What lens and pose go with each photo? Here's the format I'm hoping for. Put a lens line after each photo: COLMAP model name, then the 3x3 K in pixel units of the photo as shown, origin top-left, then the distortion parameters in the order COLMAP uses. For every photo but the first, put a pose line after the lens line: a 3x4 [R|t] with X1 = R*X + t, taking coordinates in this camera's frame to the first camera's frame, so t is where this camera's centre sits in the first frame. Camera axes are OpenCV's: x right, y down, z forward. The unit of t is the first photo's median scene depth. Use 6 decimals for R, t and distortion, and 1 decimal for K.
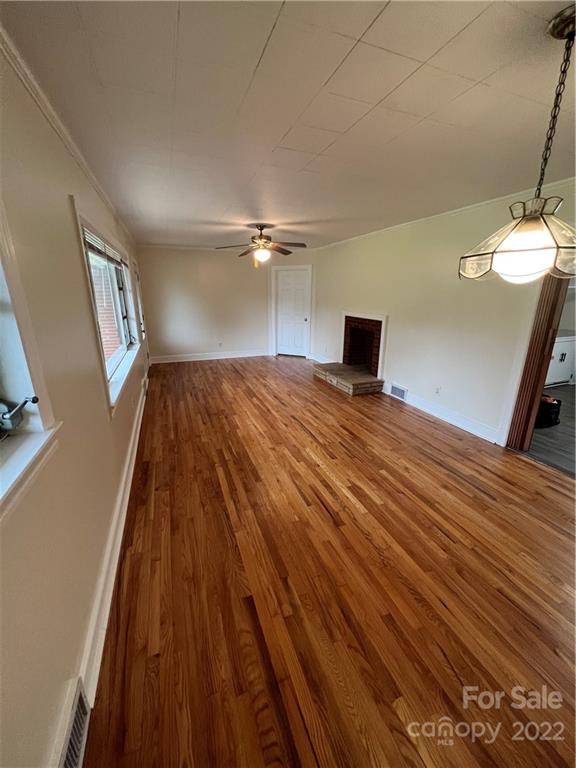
lens RADIAL K [[306.5, 0, 289.5], [0, 306.5, 384.2], [0, 0, 1]] dist [-0.001879, 0.000425]
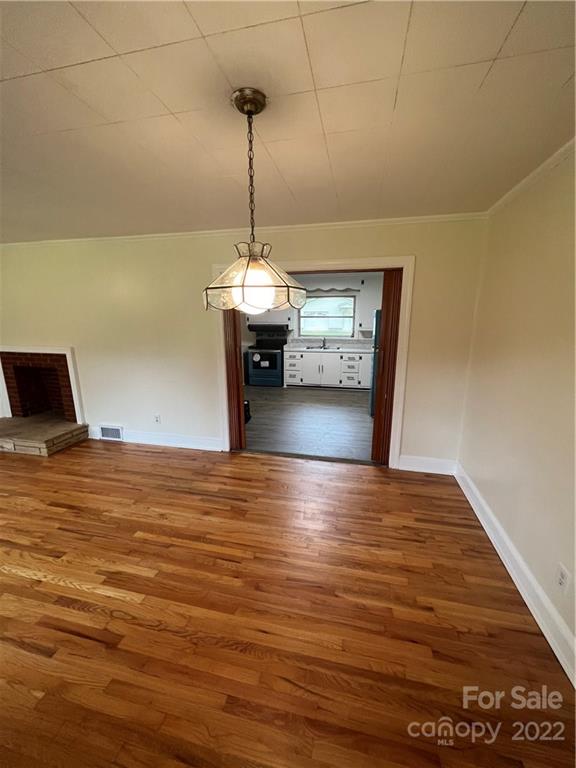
lens RADIAL K [[306.5, 0, 288.7], [0, 306.5, 384.1], [0, 0, 1]] dist [-0.001879, 0.000425]
pose [[0.560788, -0.182709, 0.807548, -0.054472], [0.242041, 0.968918, 0.051138, -0.045436], [-0.791791, 0.166782, 0.587581, 0.118142]]
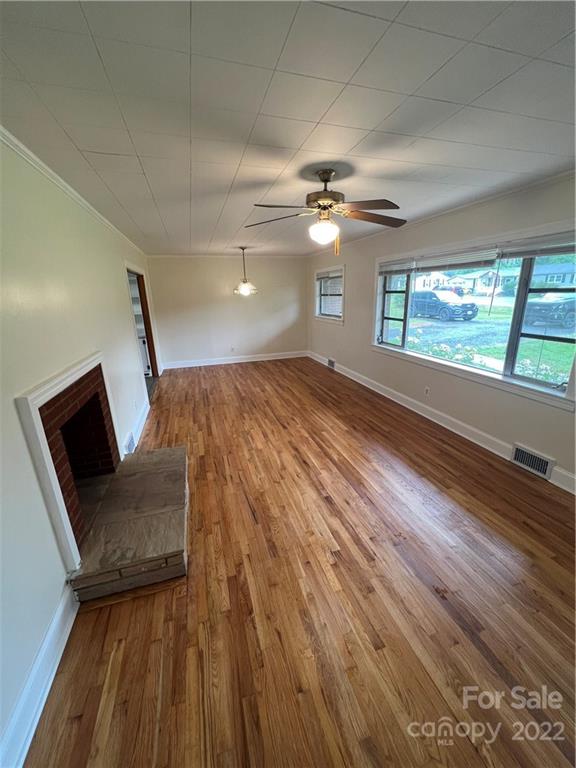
lens RADIAL K [[306.5, 0, 289.1], [0, 306.5, 380.9], [0, 0, 1]] dist [-0.001879, 0.000425]
pose [[-0.997257, 0.009487, 0.073409, -0.098031], [0.048175, 0.836143, 0.546392, -0.725721], [-0.056197, 0.548429, -0.834307, 2.291492]]
